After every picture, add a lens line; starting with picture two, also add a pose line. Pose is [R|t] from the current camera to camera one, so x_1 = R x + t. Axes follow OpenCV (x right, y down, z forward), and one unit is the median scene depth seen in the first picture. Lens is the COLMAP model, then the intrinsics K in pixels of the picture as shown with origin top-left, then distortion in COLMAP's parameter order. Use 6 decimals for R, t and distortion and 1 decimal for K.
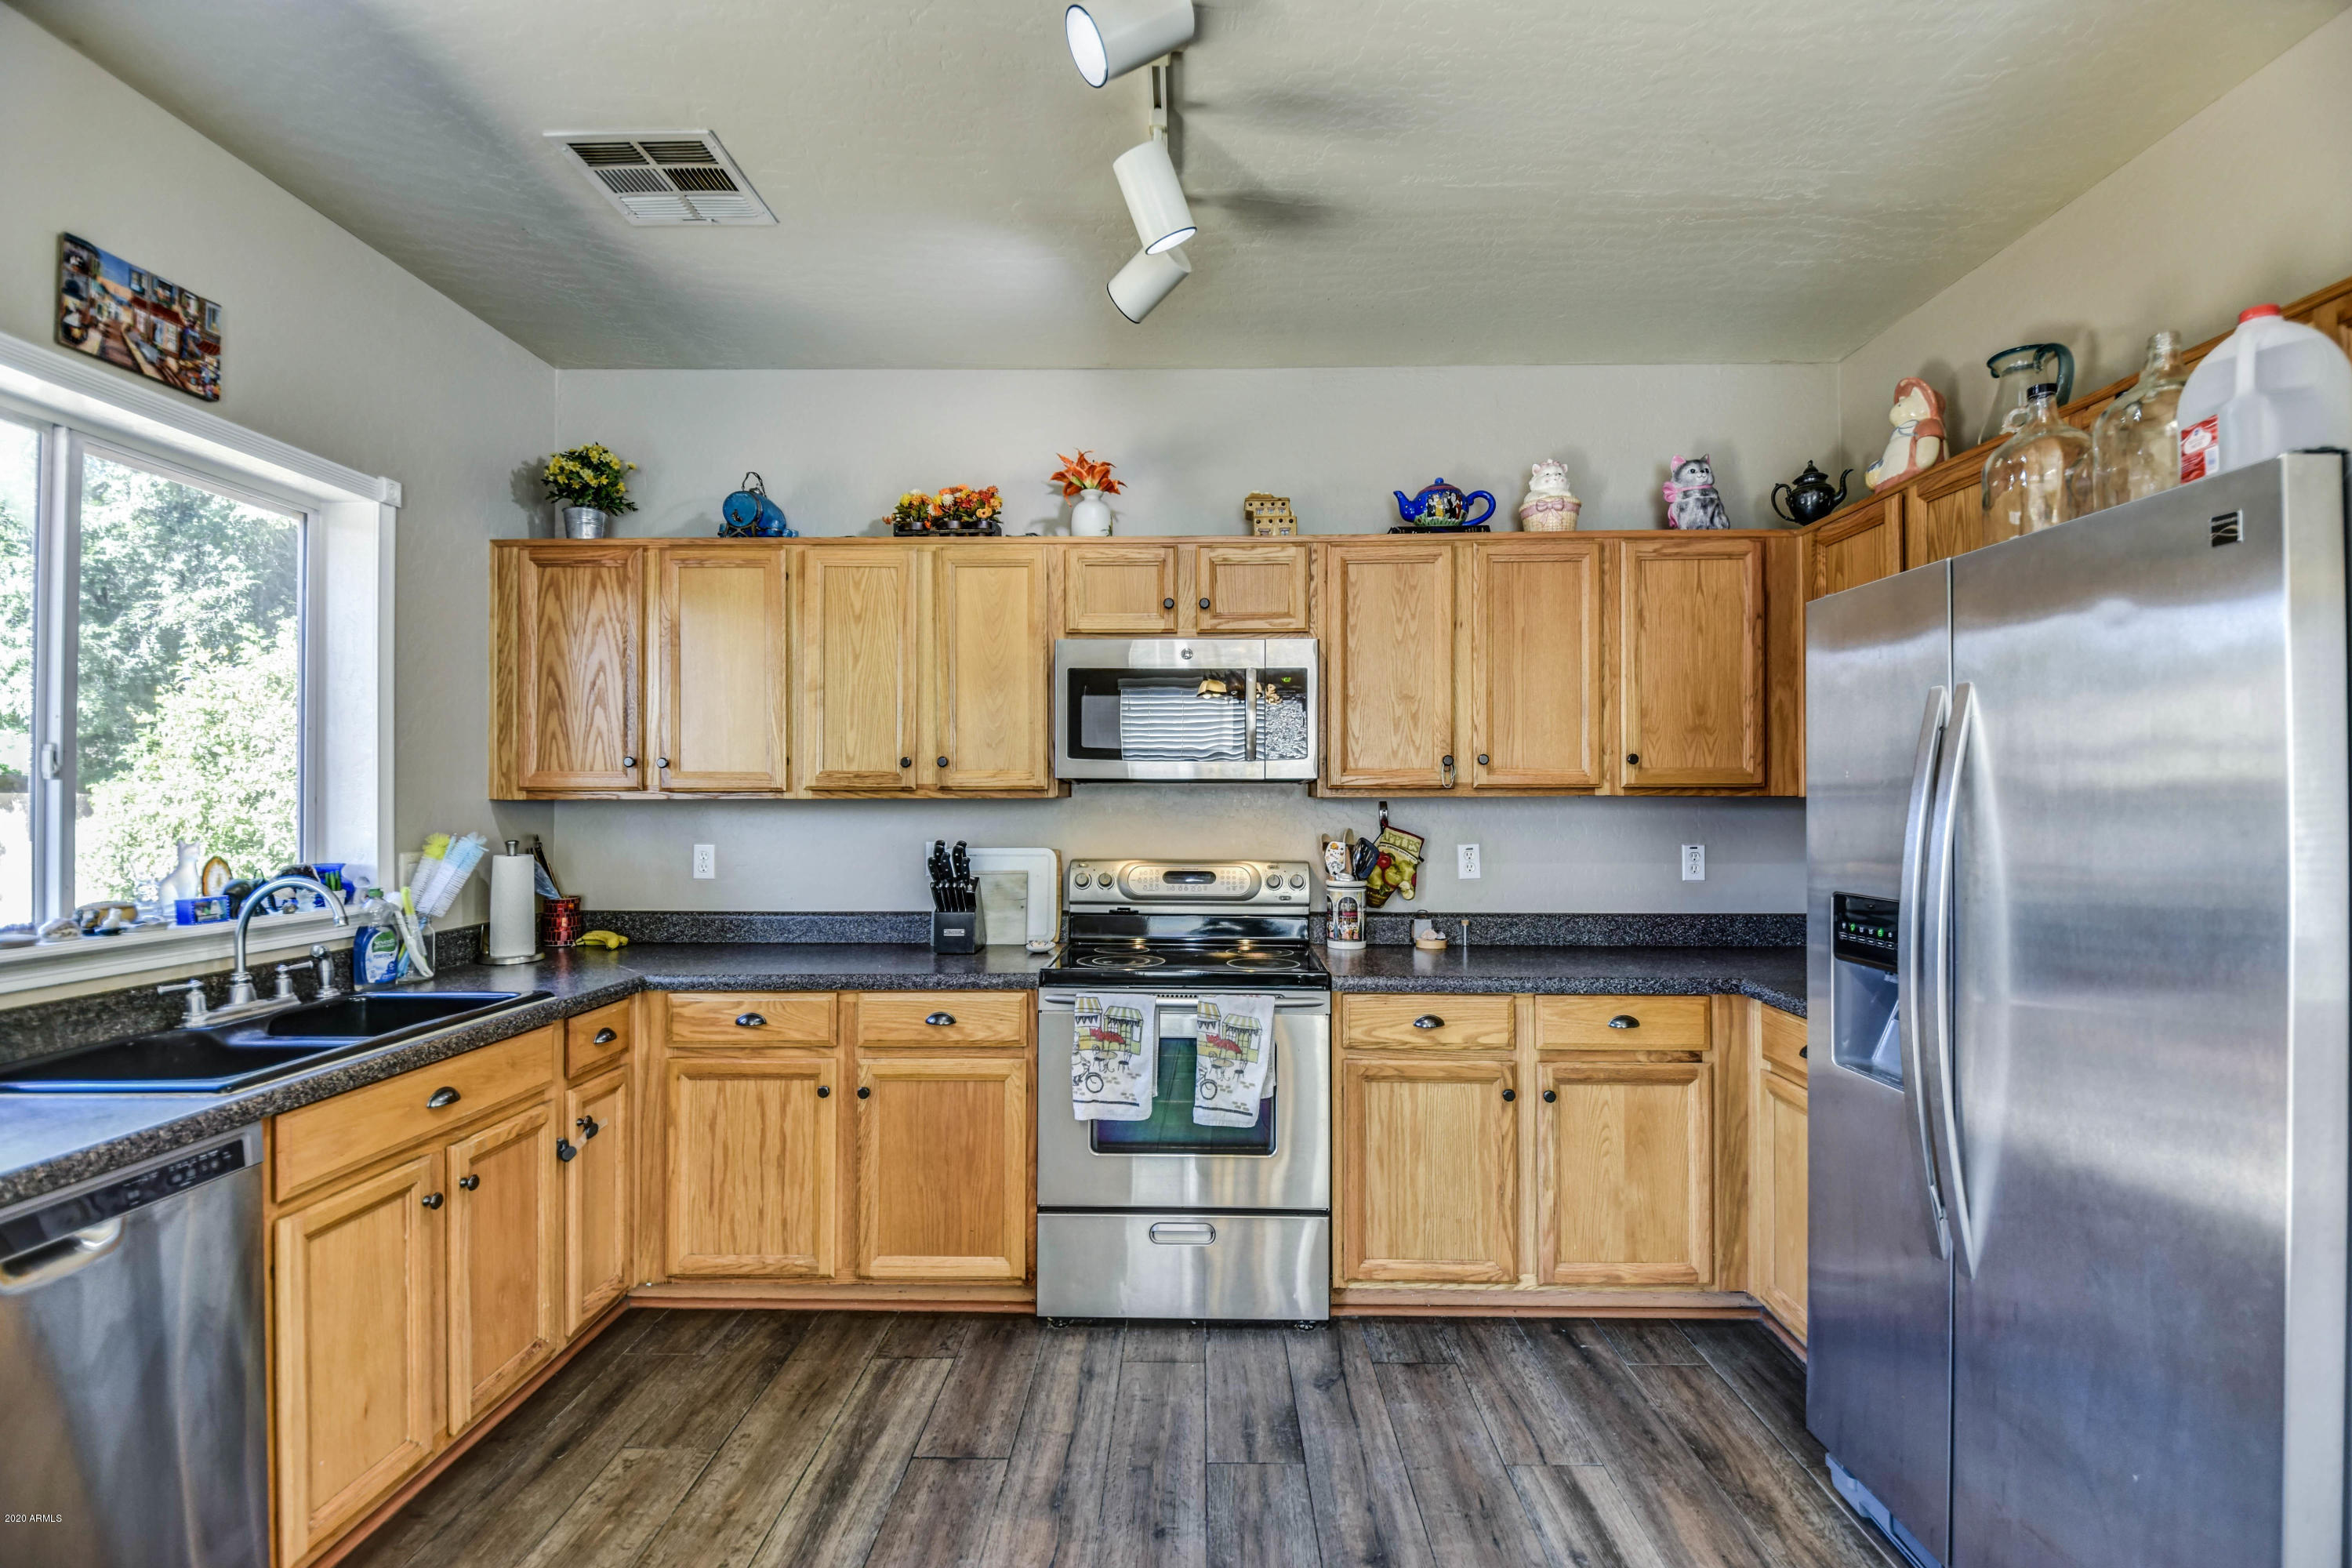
lens RADIAL K [[1043.3, 0, 1156.8], [0, 1043.3, 788.7], [0, 0, 1]] dist [0.023820, -0.024688]
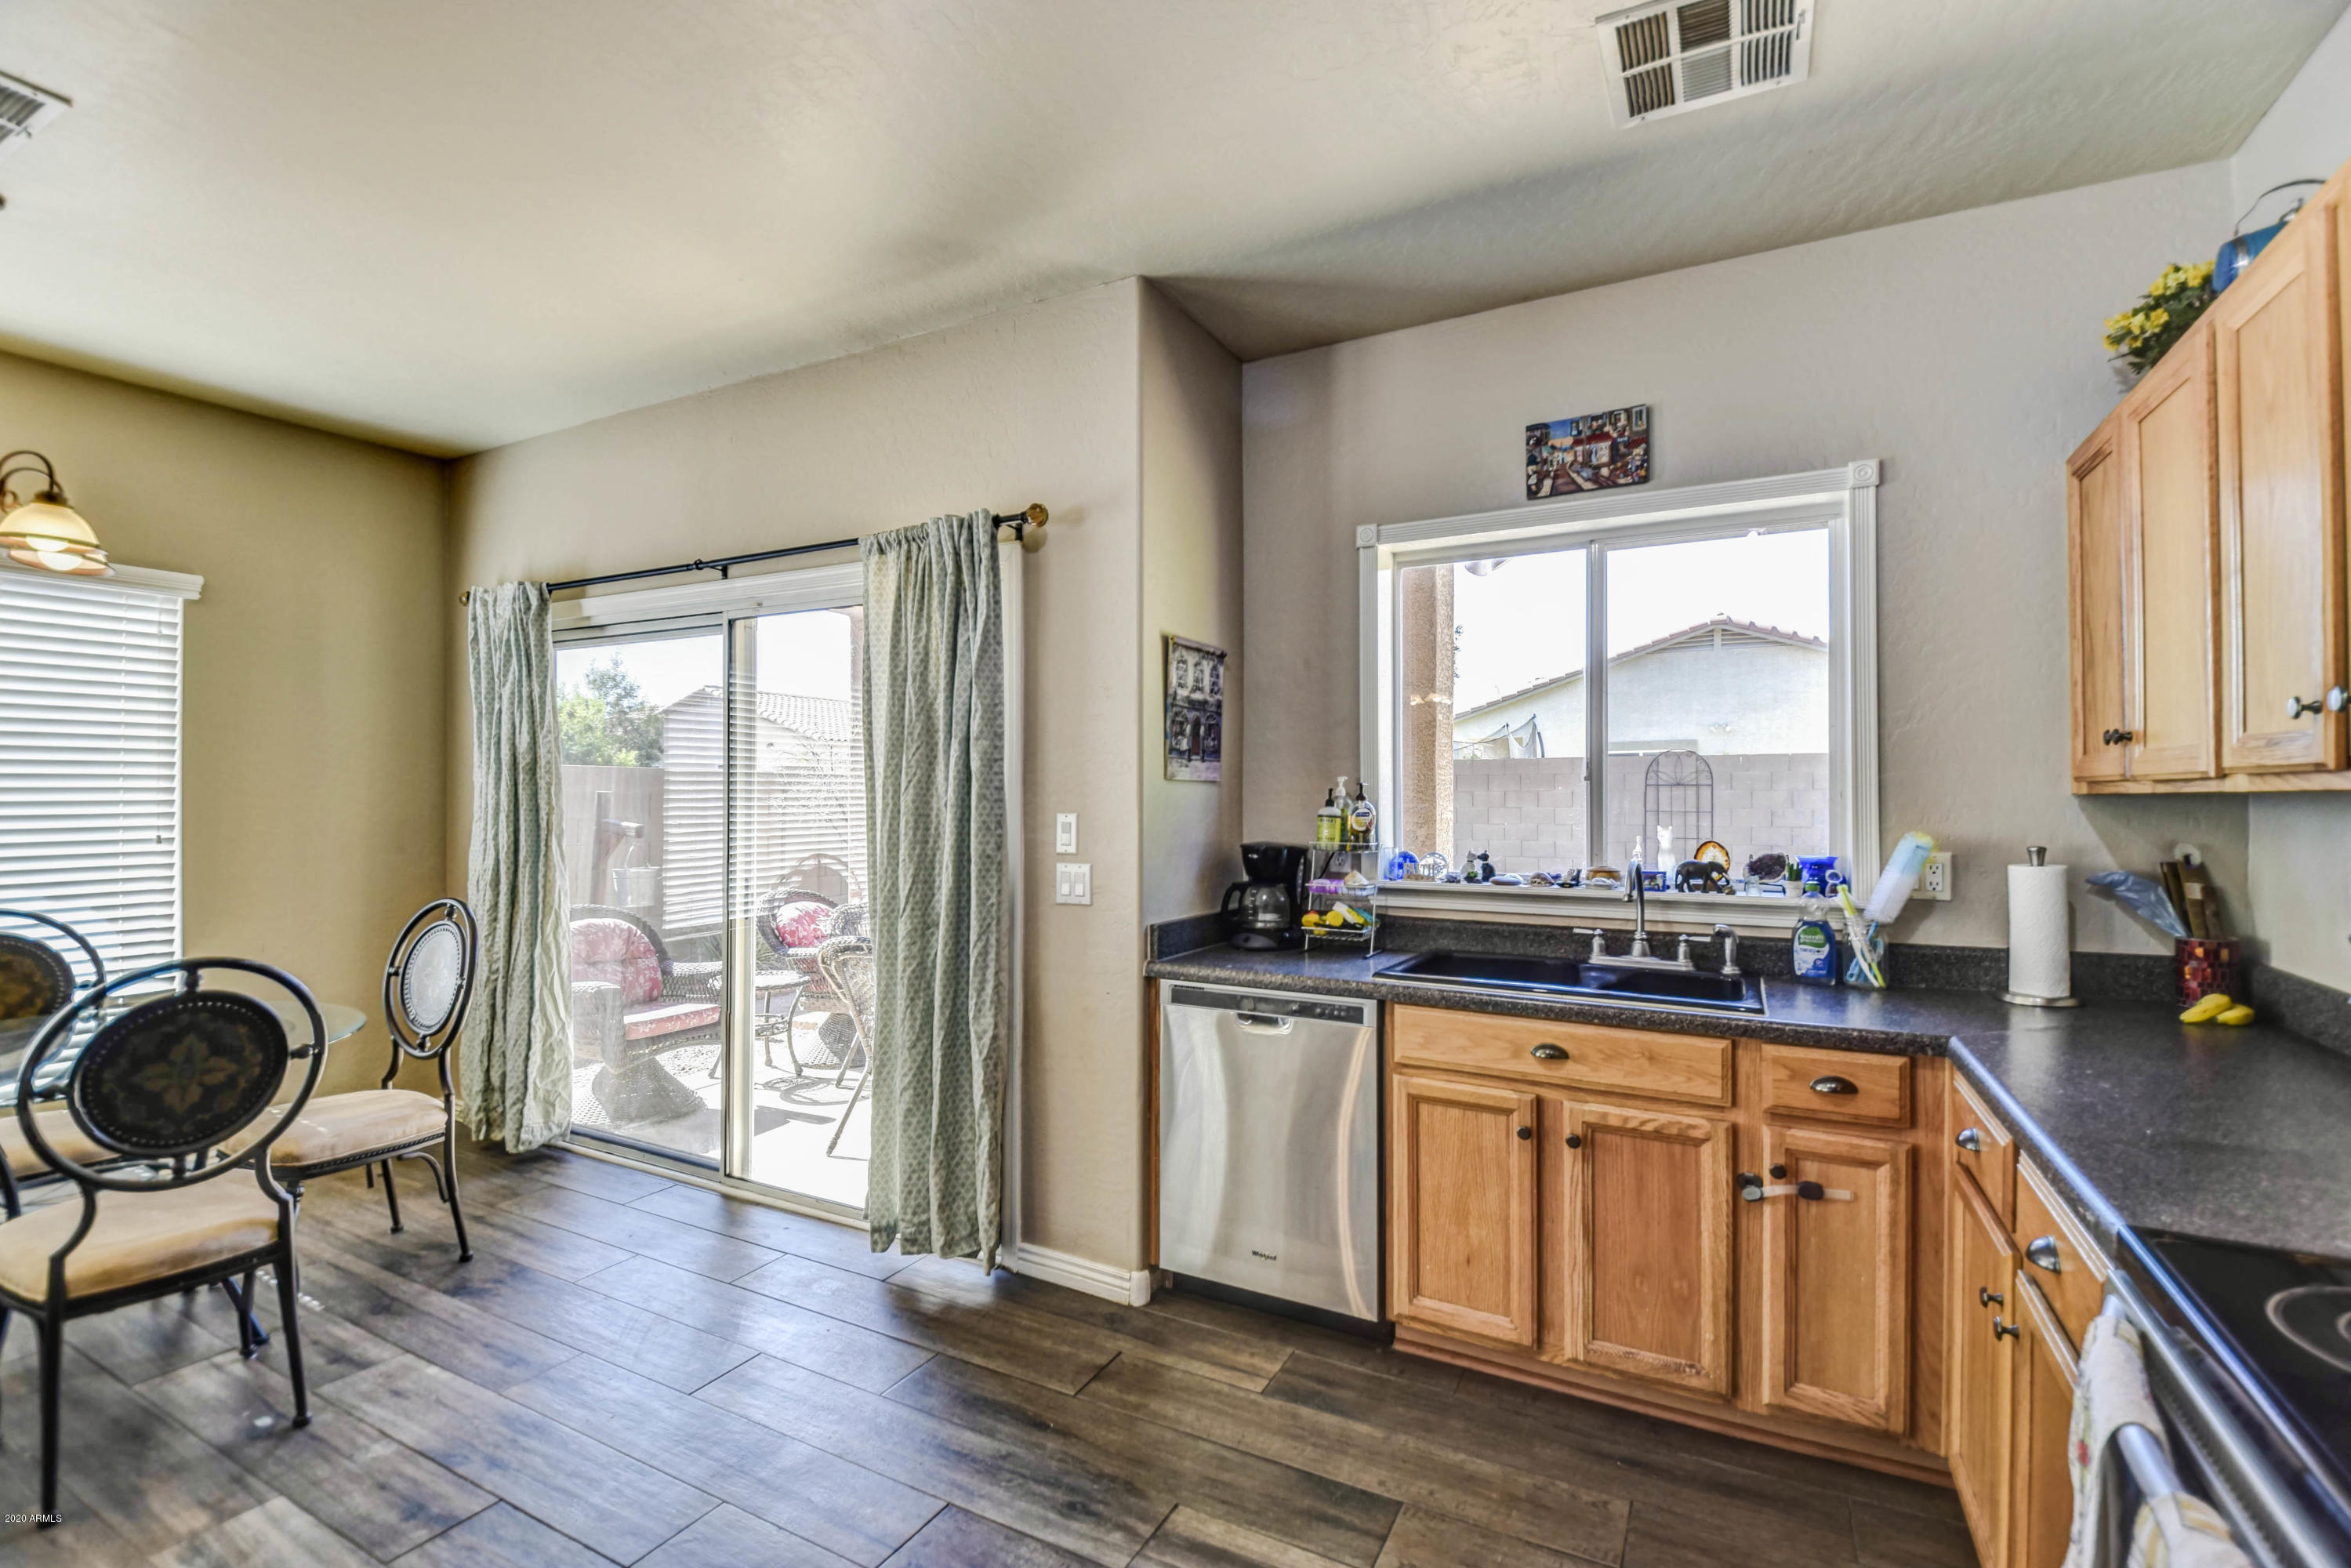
lens RADIAL K [[1060.3, 0, 1219.8], [0, 1060.3, 786.3], [0, 0, 1]] dist [-0.005430, -0.000806]
pose [[-0.428541, -0.007113, -0.903494, 0.386432], [0.010691, 0.999859, -0.012943, 0.009557], [0.903459, -0.015205, -0.428405, 0.860222]]
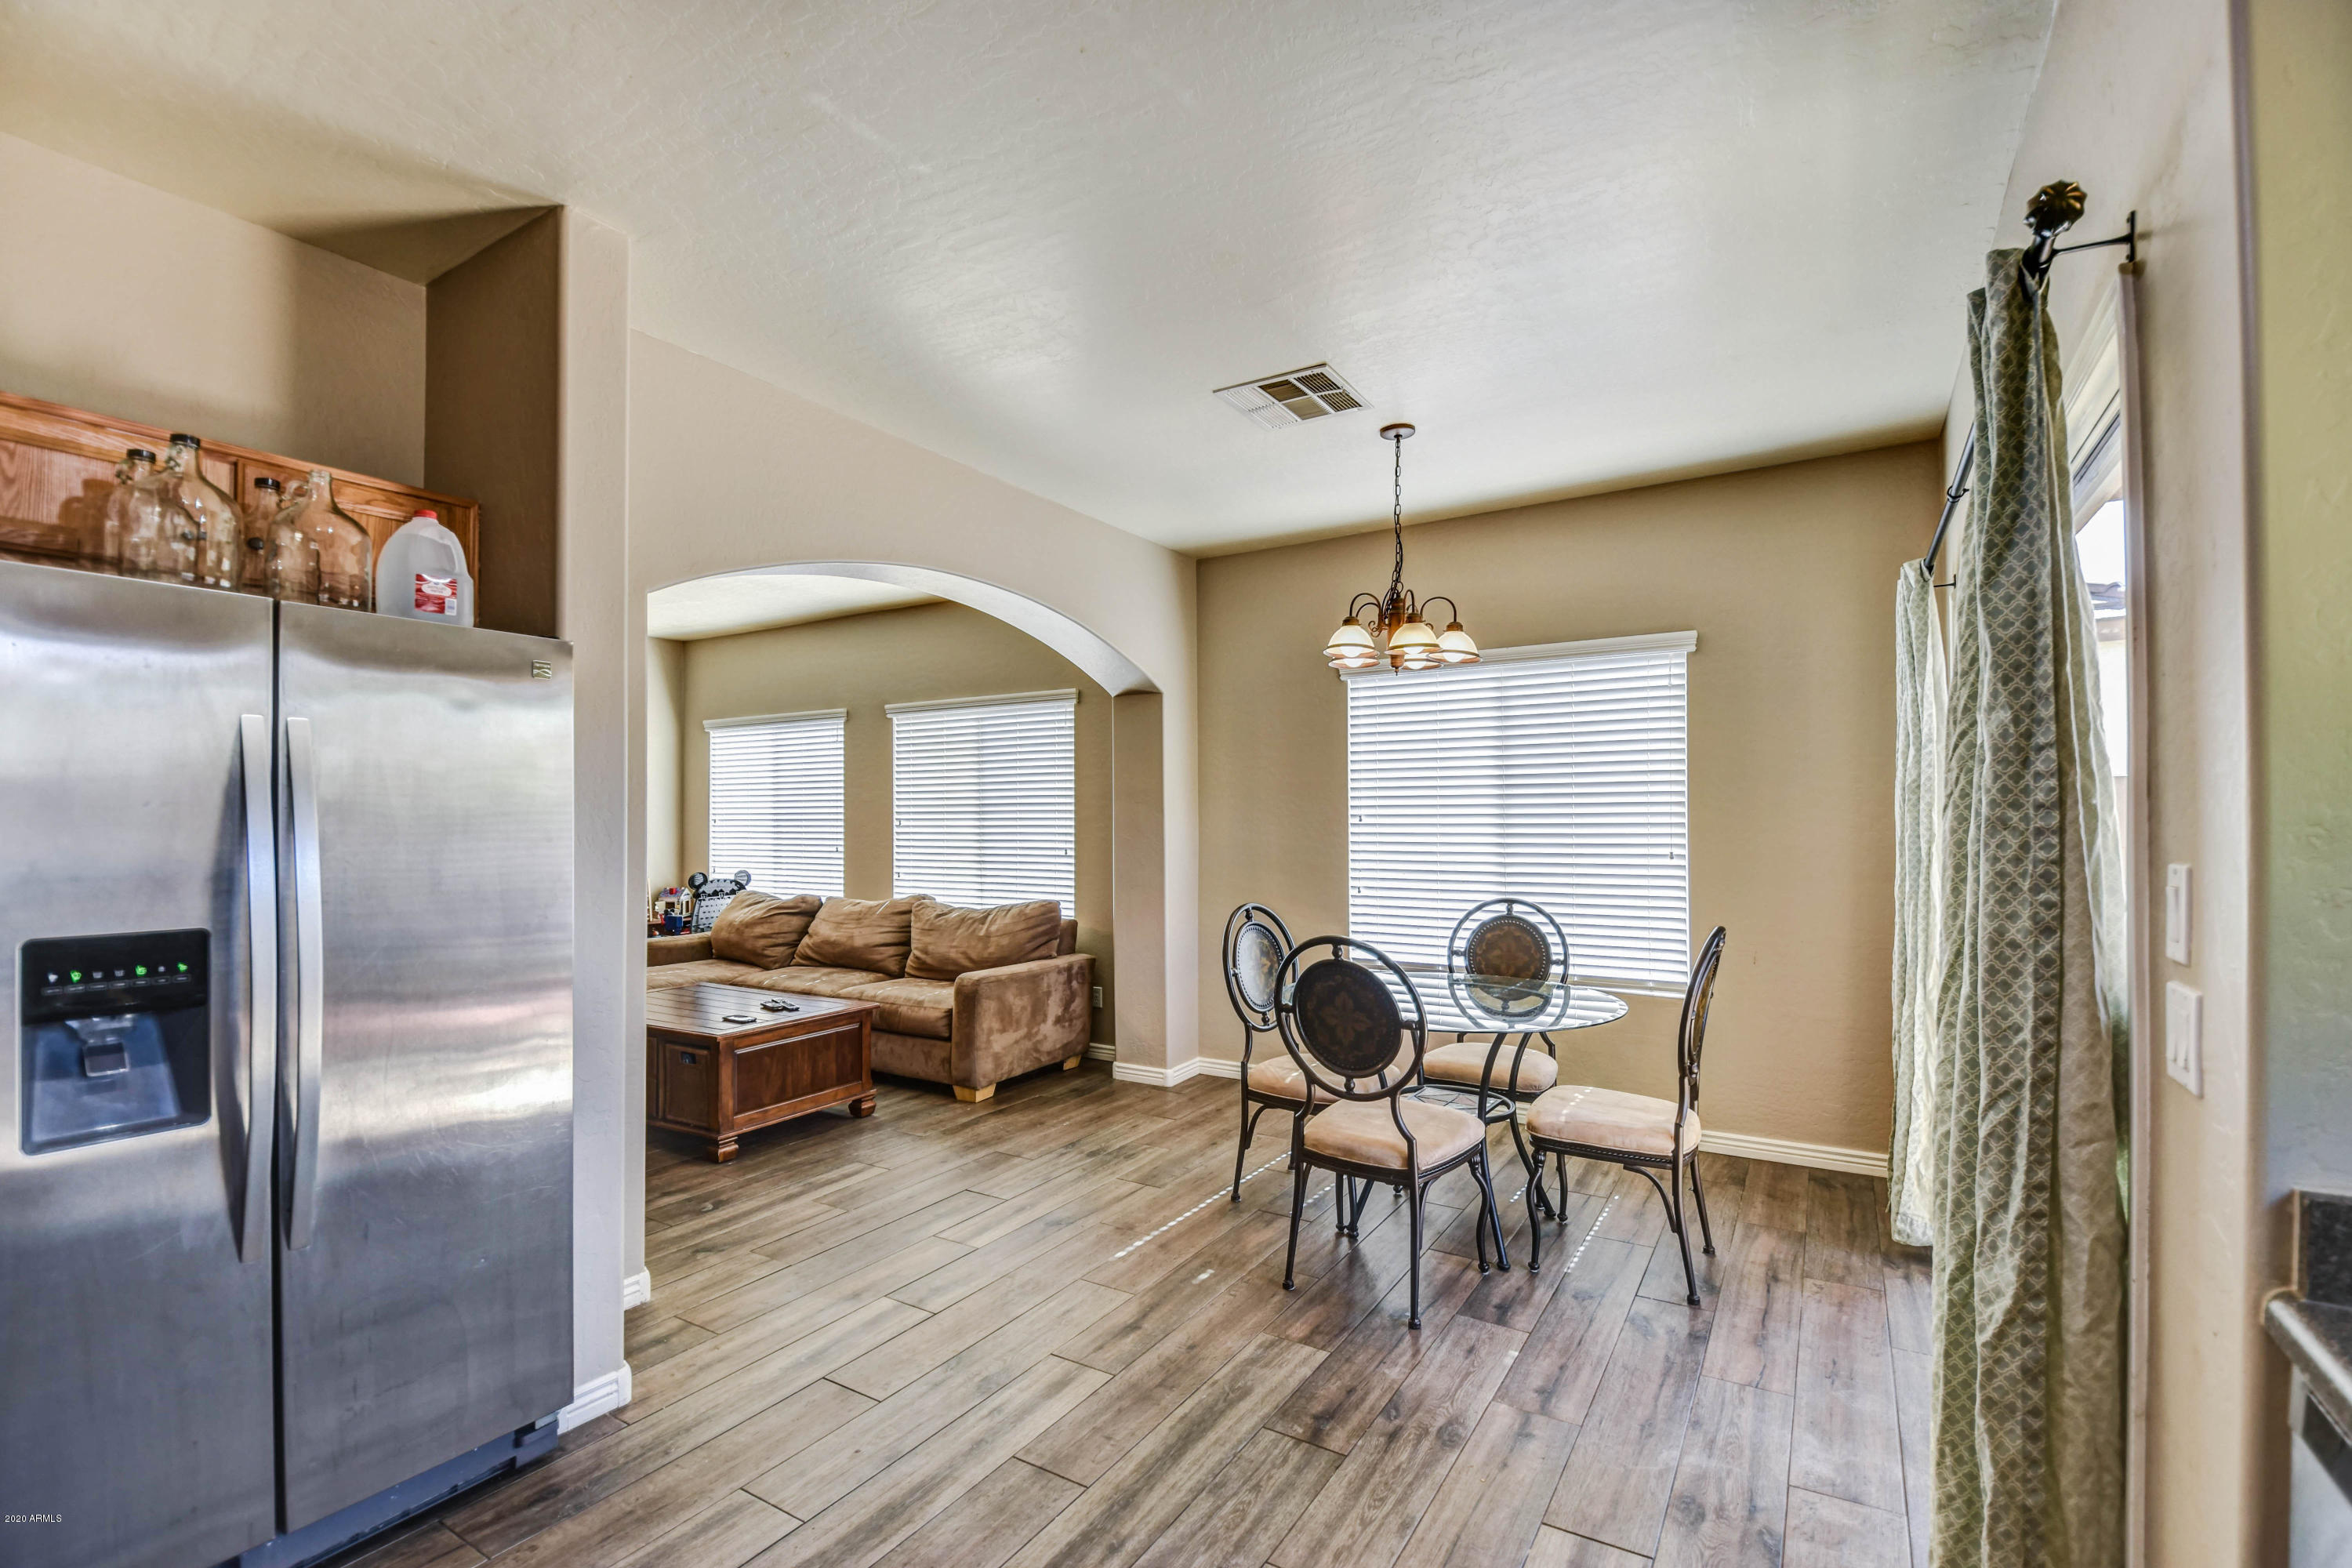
lens RADIAL K [[1043.8, 0, 1110.3], [0, 1043.8, 791.6], [0, 0, 1]] dist [0.001557, 0.000011]
pose [[-0.836357, 0.015858, 0.547956, -0.359243], [-0.004613, 0.999342, -0.035963, 0.009147], [-0.548166, -0.032606, -0.835734, 0.876304]]
